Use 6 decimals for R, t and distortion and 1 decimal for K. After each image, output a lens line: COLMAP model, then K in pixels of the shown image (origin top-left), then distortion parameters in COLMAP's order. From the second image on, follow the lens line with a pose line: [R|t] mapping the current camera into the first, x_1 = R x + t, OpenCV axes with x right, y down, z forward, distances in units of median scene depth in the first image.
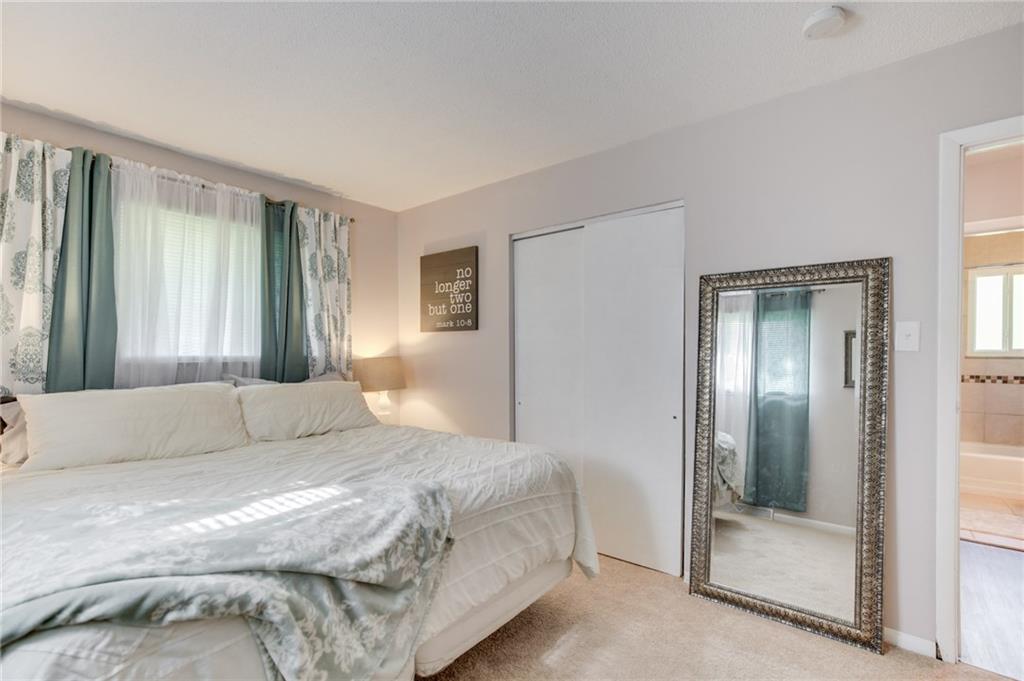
lens RADIAL K [[467.6, 0, 510.4], [0, 467.6, 350.9], [0, 0, 1]] dist [-0.013562, 0.002382]
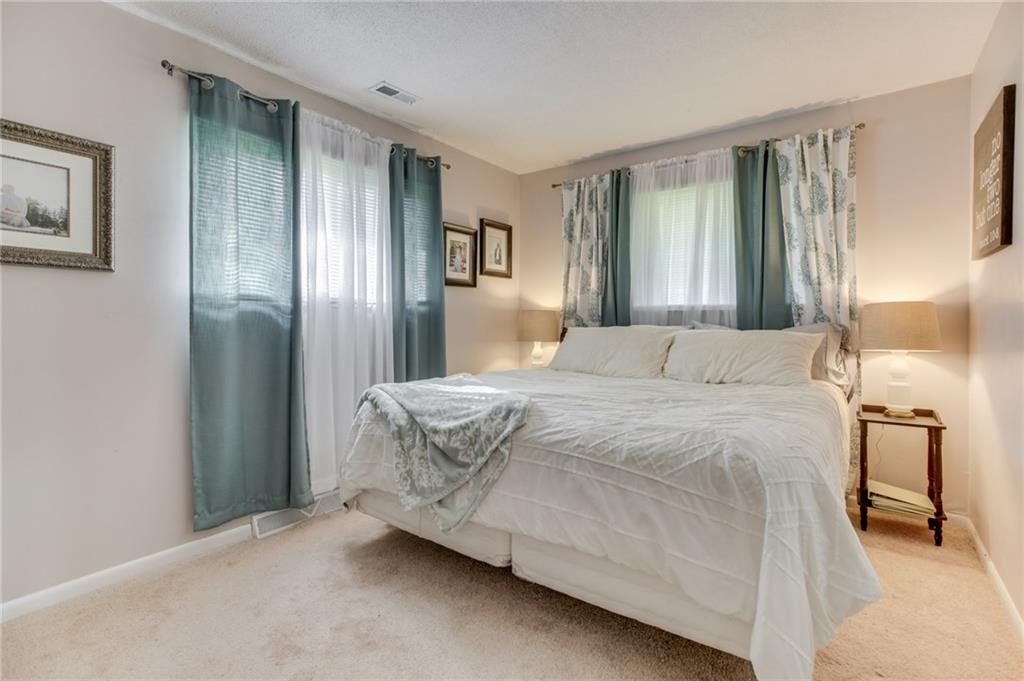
lens RADIAL K [[467.6, 0, 507.0], [0, 467.6, 316.3], [0, 0, 1]] dist [-0.013562, 0.002382]
pose [[0.052946, -0.004665, -0.998586, 0.496980], [0.005095, 0.999977, -0.004401, 0.042430], [0.998584, -0.004855, 0.052969, 0.481210]]
